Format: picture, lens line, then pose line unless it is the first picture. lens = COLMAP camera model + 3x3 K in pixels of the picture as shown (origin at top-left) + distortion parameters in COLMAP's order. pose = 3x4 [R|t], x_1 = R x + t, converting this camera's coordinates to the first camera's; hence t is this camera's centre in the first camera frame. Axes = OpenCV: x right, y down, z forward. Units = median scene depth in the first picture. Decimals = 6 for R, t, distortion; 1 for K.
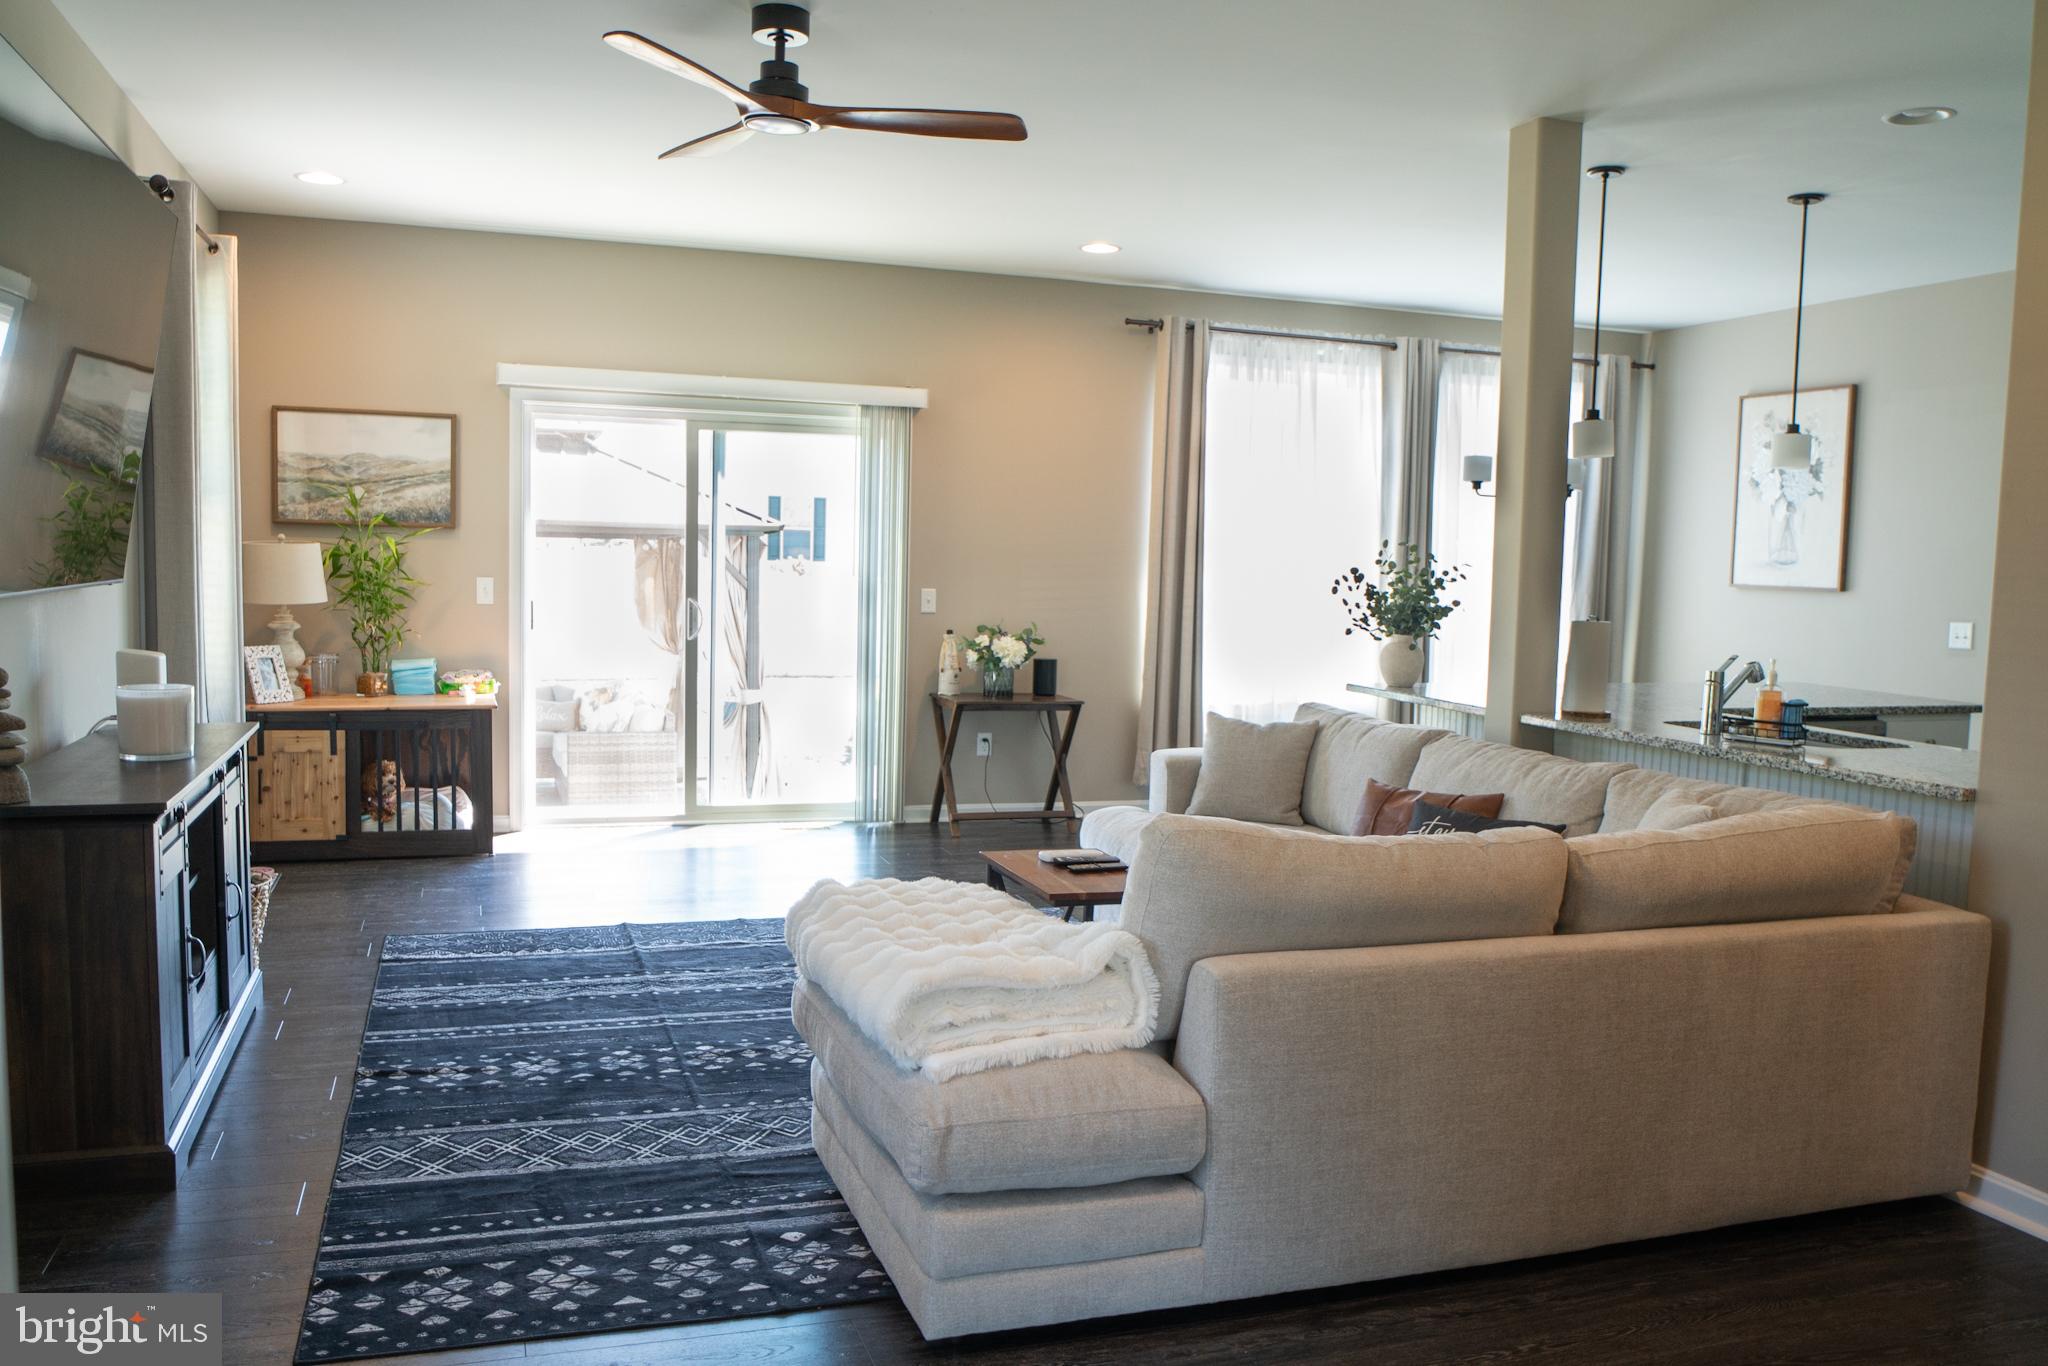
lens RADIAL K [[1636.5, 0, 1020.7], [0, 1636.5, 696.1], [0, 0, 1]] dist [-0.061026, 0.037785]
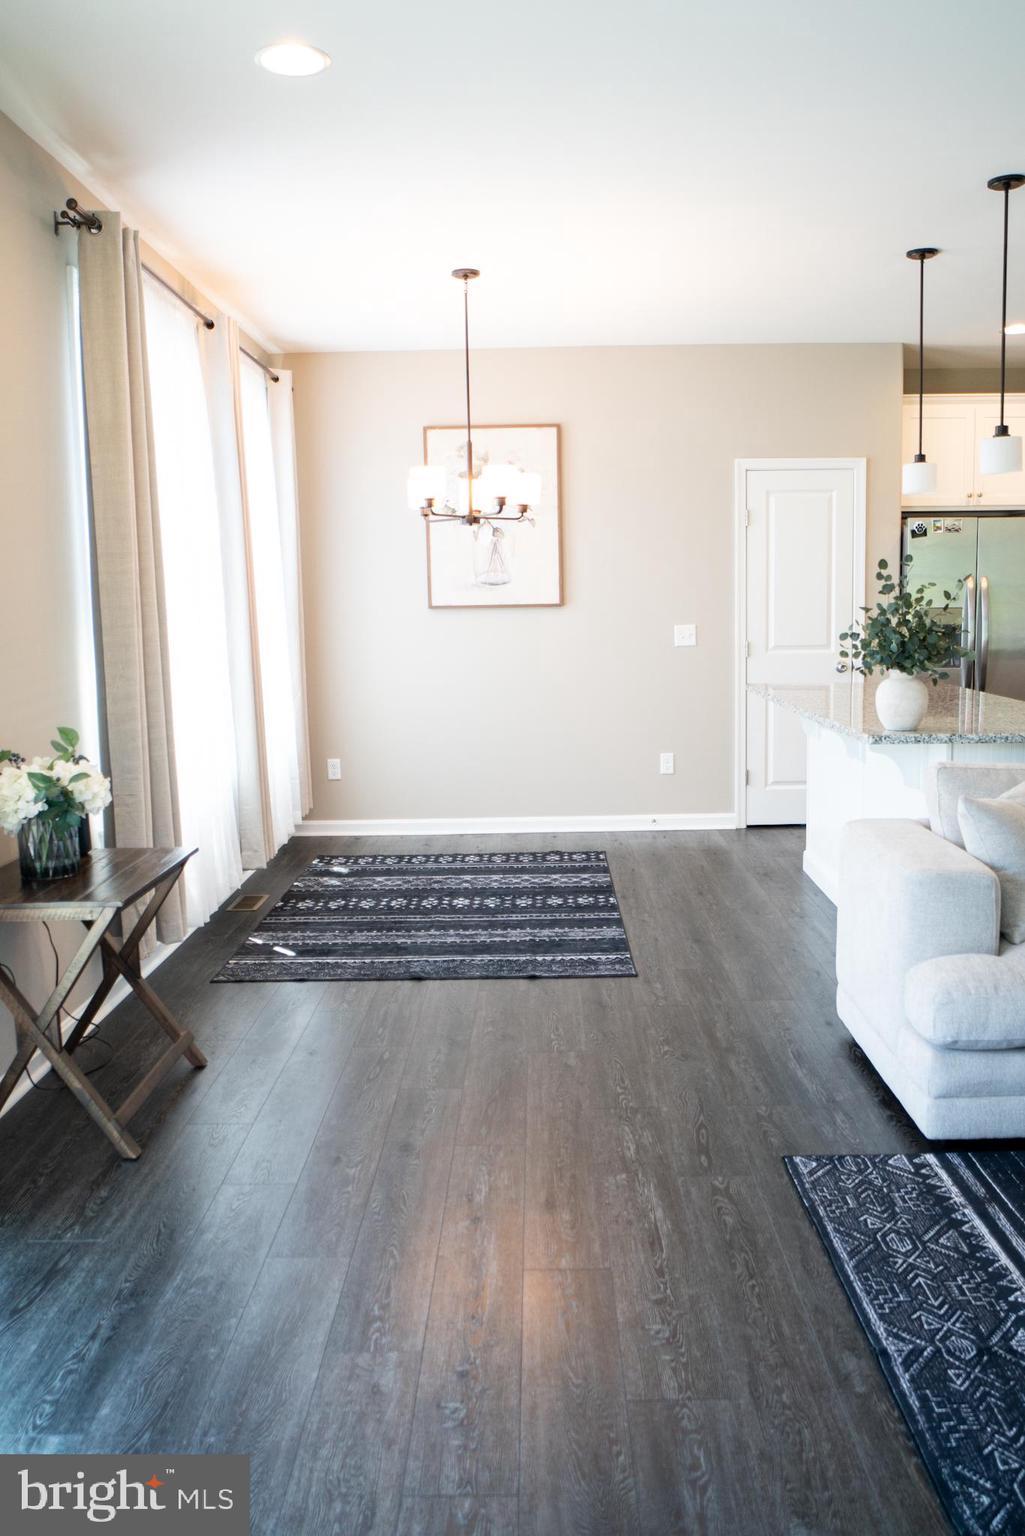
lens RADIAL K [[1227.3, 0, 522.5], [0, 1227.3, 758.5], [0, 0, 1]] dist [-0.061026, 0.037785]
pose [[0.326280, -0.156111, 0.932293, -0.356462], [0.109237, 0.985888, 0.126855, -0.076906], [-0.938940, 0.060451, 0.338729, 0.790935]]
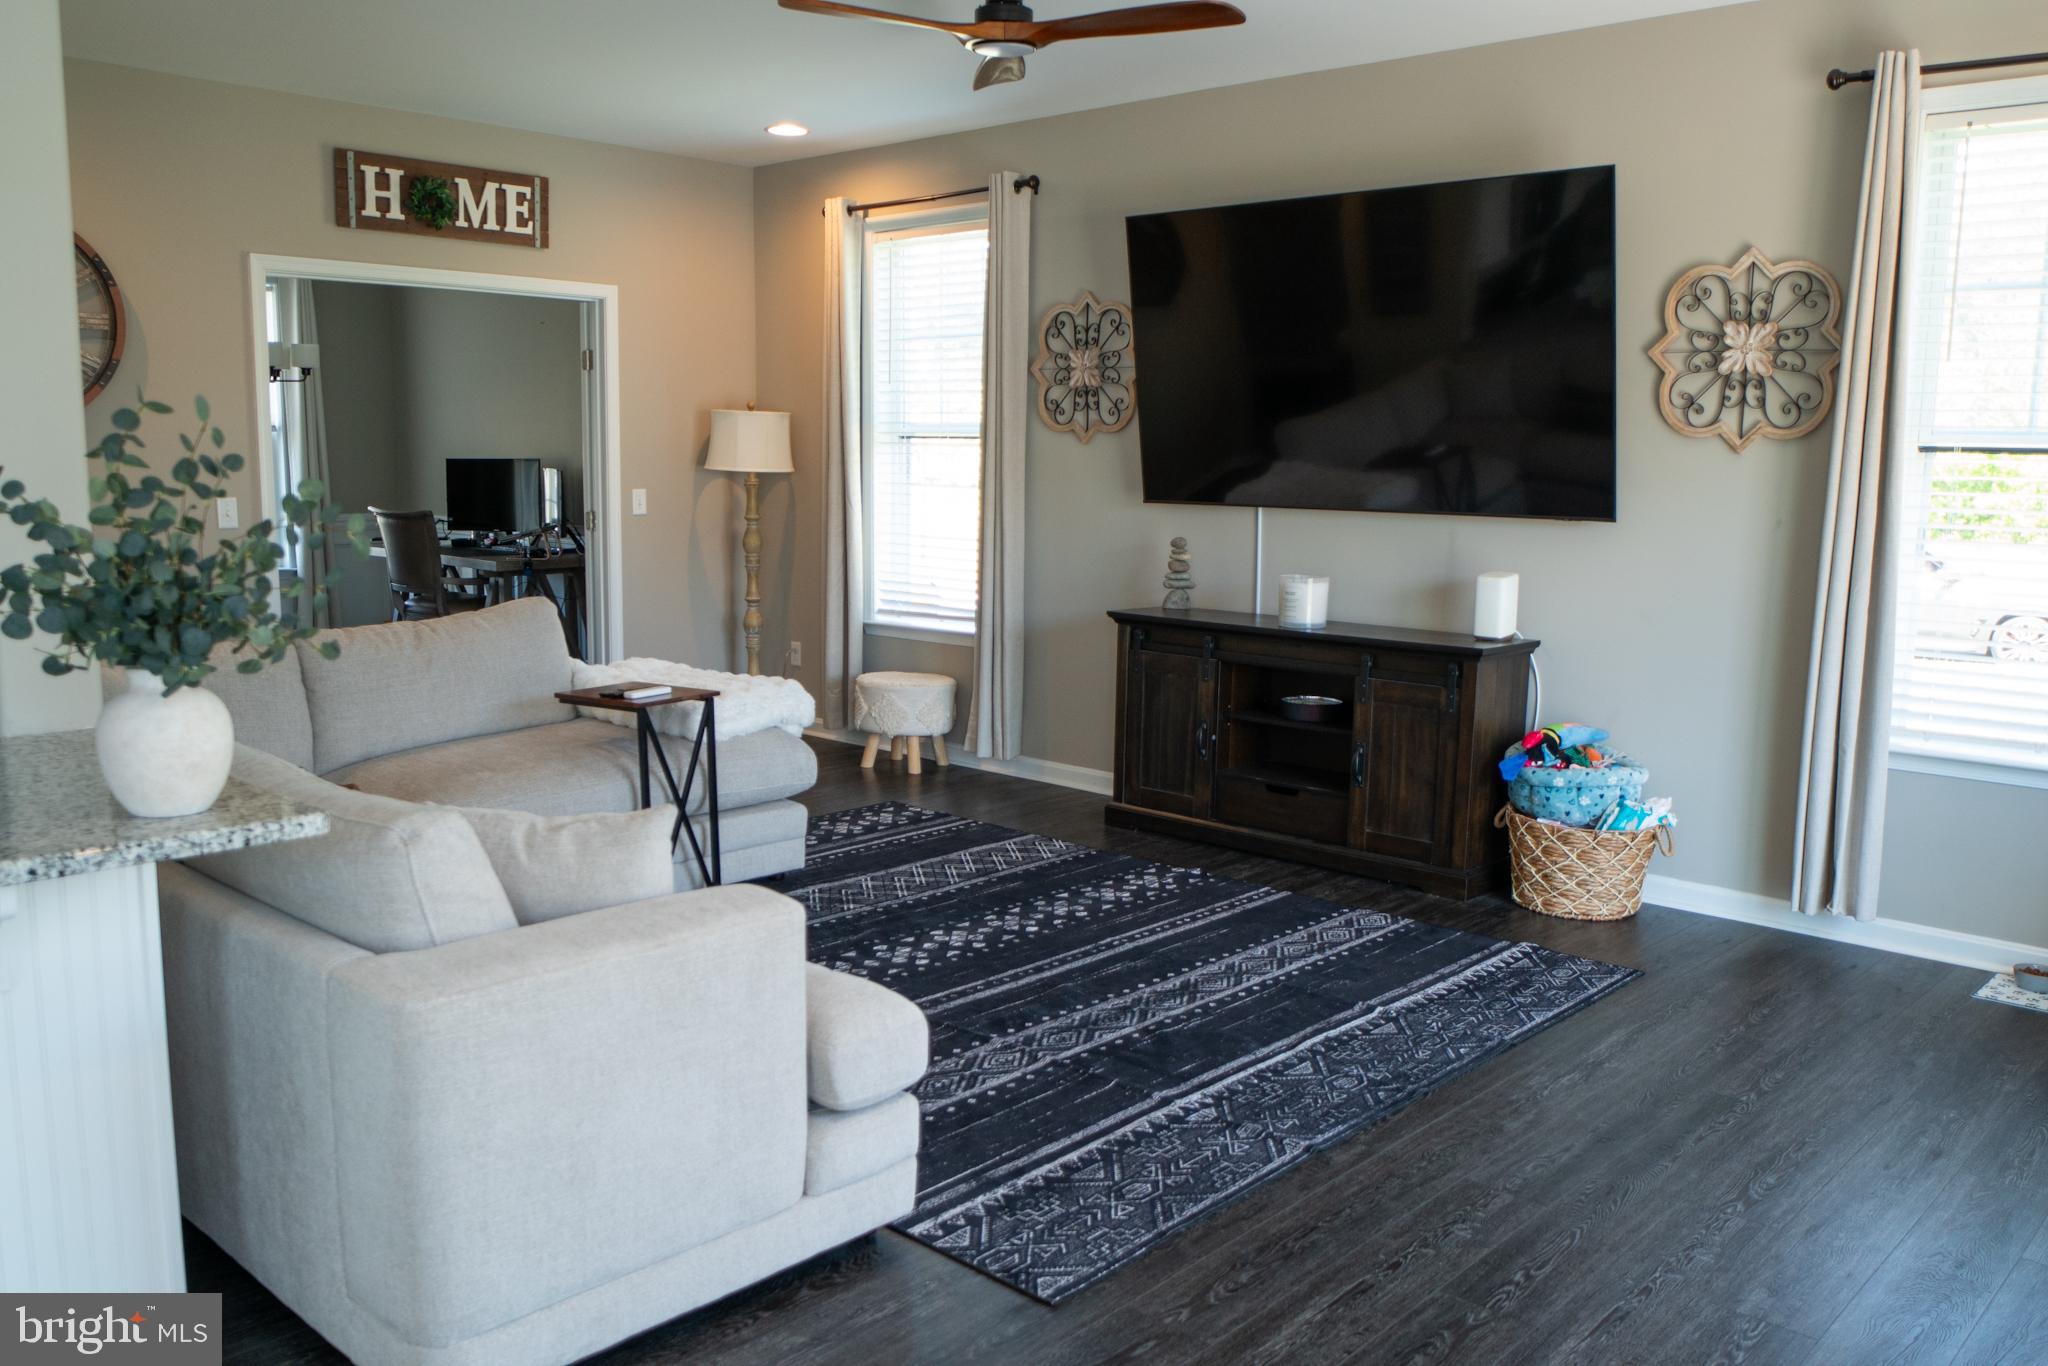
lens RADIAL K [[1636.5, 0, 1039.4], [0, 1636.5, 692.4], [0, 0, 1]] dist [-0.061026, 0.037785]
pose [[-0.873667, 0.029944, -0.485602, 0.194701], [-0.082505, 0.974529, 0.208531, -0.098629], [0.479478, 0.222251, -0.848944, 1.129747]]
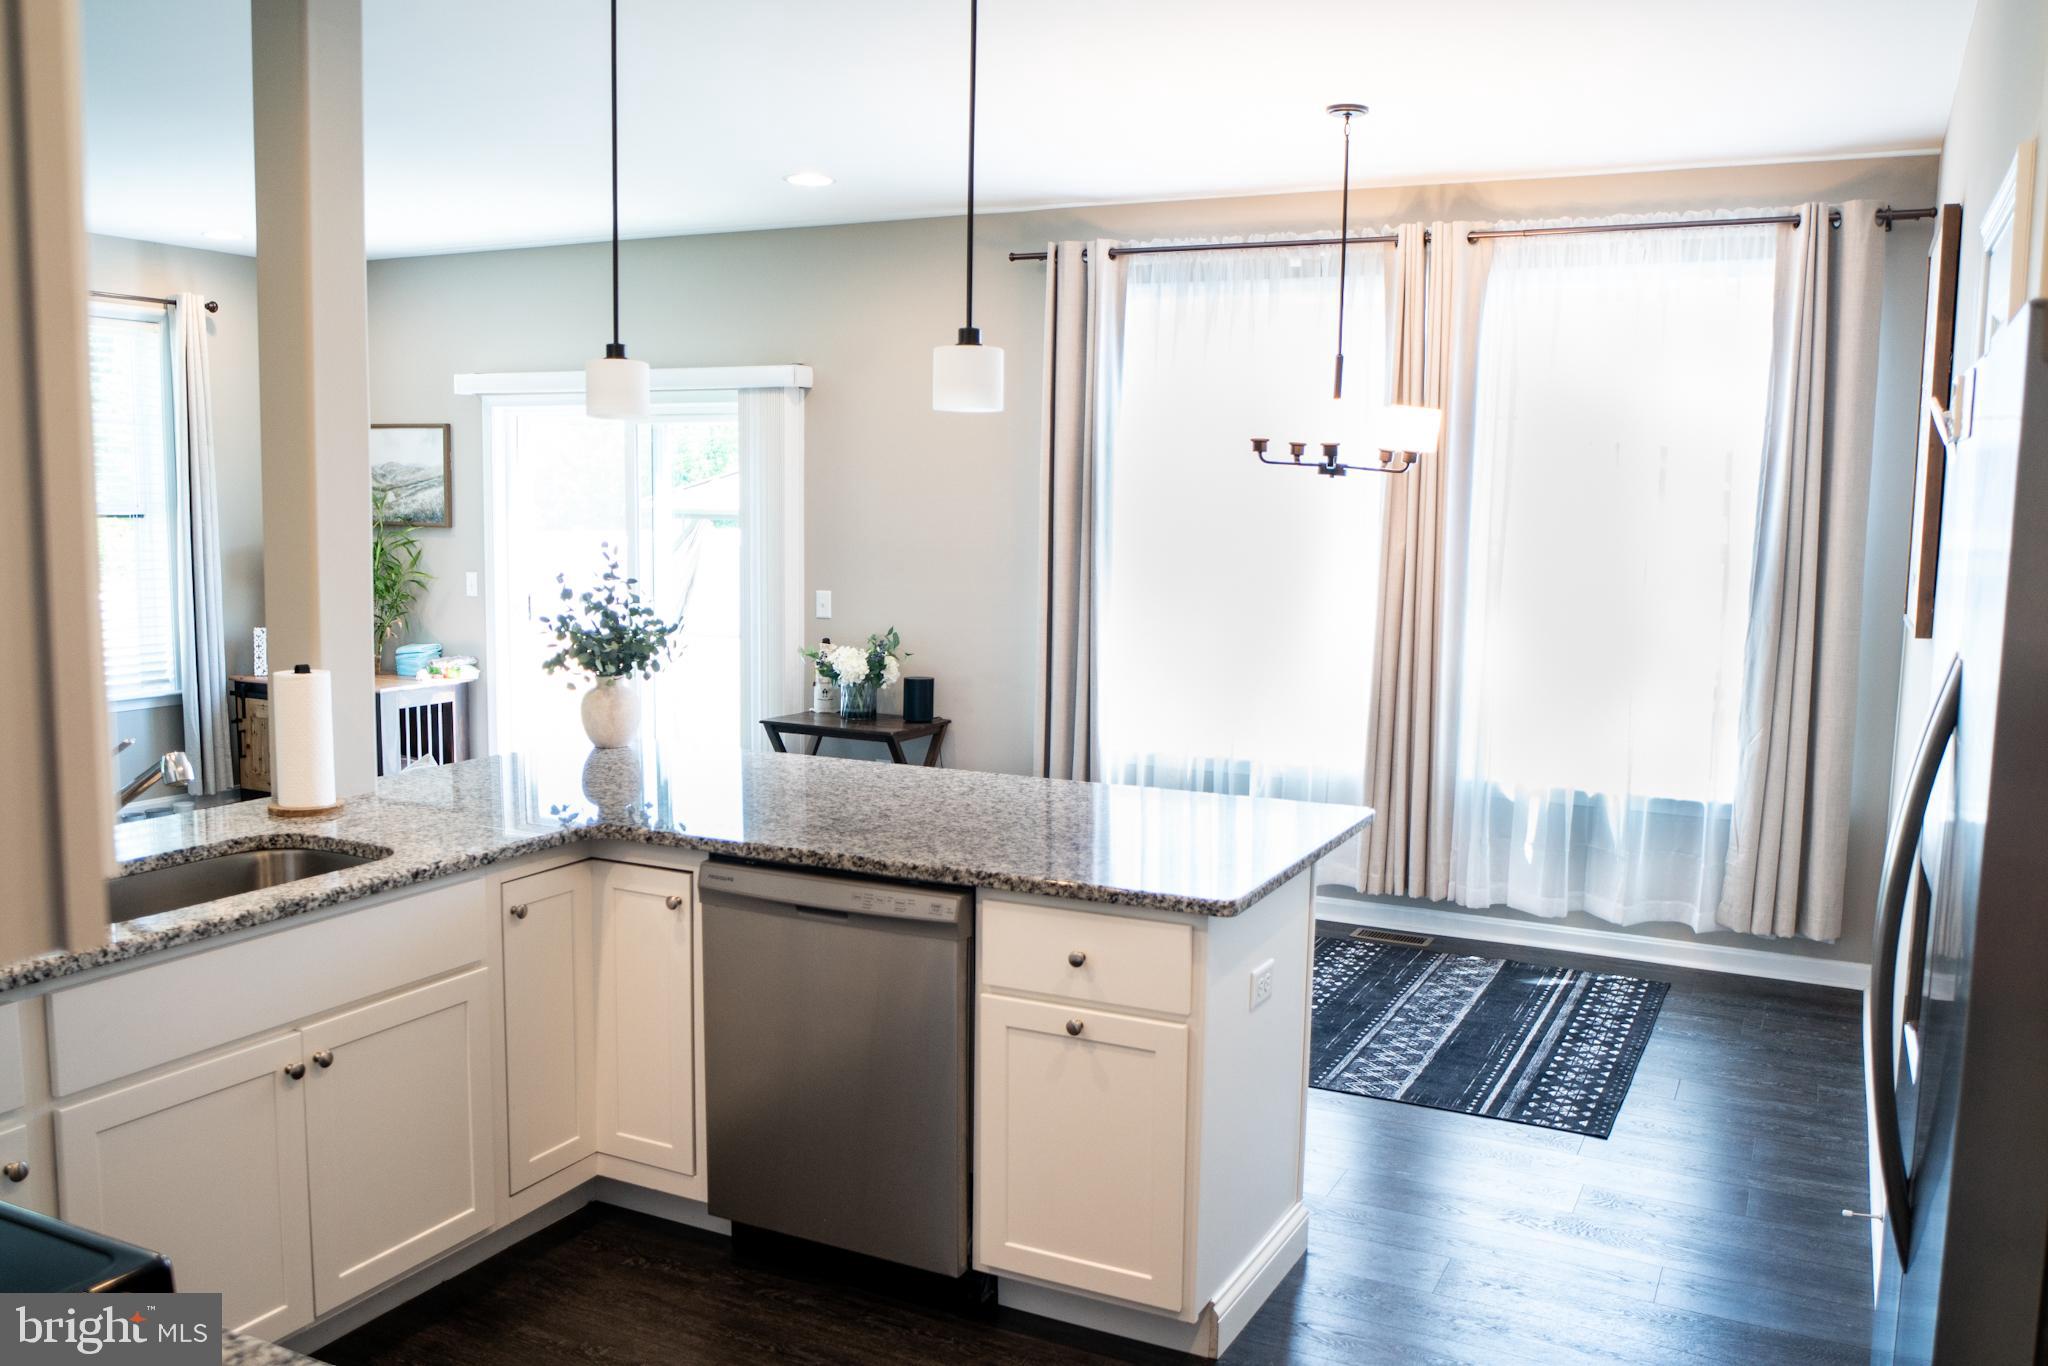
lens RADIAL K [[1636.5, 0, 1015.3], [0, 1636.5, 688.1], [0, 0, 1]] dist [-0.061026, 0.037785]
pose [[0.702853, 0.063009, -0.708539, 0.713549], [-0.058653, 0.997811, 0.030552, -0.050693], [0.708913, 0.020084, 0.705010, 0.498499]]
